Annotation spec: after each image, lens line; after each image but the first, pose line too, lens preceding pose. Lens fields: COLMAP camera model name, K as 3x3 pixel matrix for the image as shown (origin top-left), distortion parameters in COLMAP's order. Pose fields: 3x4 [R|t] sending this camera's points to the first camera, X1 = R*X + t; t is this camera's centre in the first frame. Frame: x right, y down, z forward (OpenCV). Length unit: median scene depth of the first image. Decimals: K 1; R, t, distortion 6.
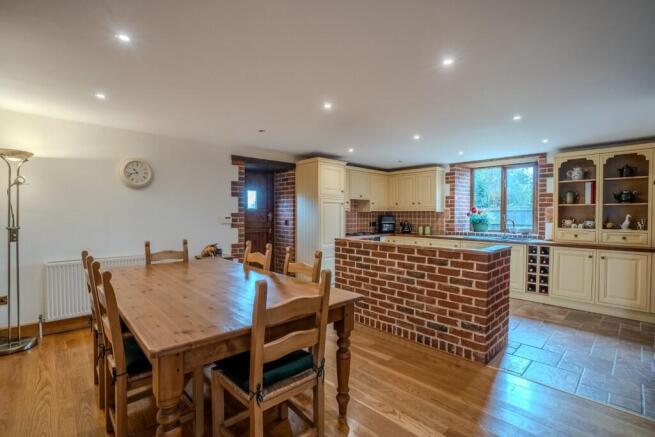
lens RADIAL K [[301.2, 0, 327.5], [0, 301.2, 218.5], [0, 0, 1]] dist [-0.000988, -0.000048]
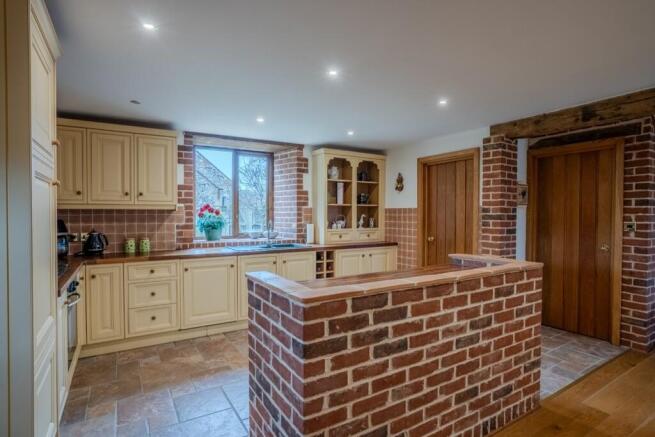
lens RADIAL K [[342.9, 0, 327.5], [0, 342.9, 218.5], [0, 0, 1]] dist [-0.034804, 0.000107]
pose [[0.217793, -0.017889, 0.975831, -0.301230], [0.015212, 0.999773, 0.014932, -0.019587], [-0.975877, 0.011593, 0.218015, 0.876715]]
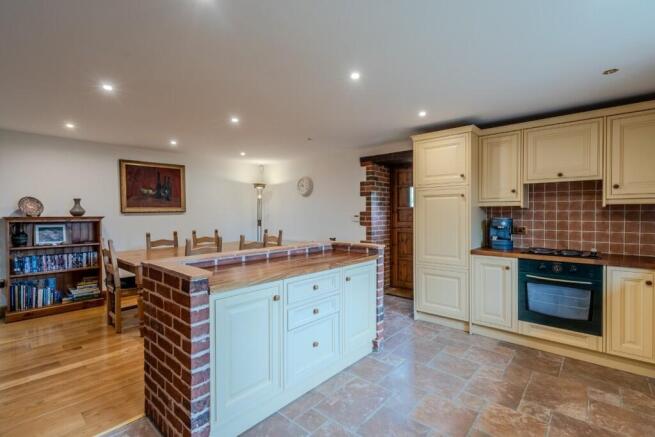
lens RADIAL K [[301.2, 0, 327.5], [0, 301.2, 218.5], [0, 0, 1]] dist [-0.000988, -0.000048]
pose [[0.073394, 0.023671, -0.997022, 0.819612], [0.000797, 0.999717, 0.023793, -0.024072], [0.997303, -0.002541, 0.073354, 0.905615]]
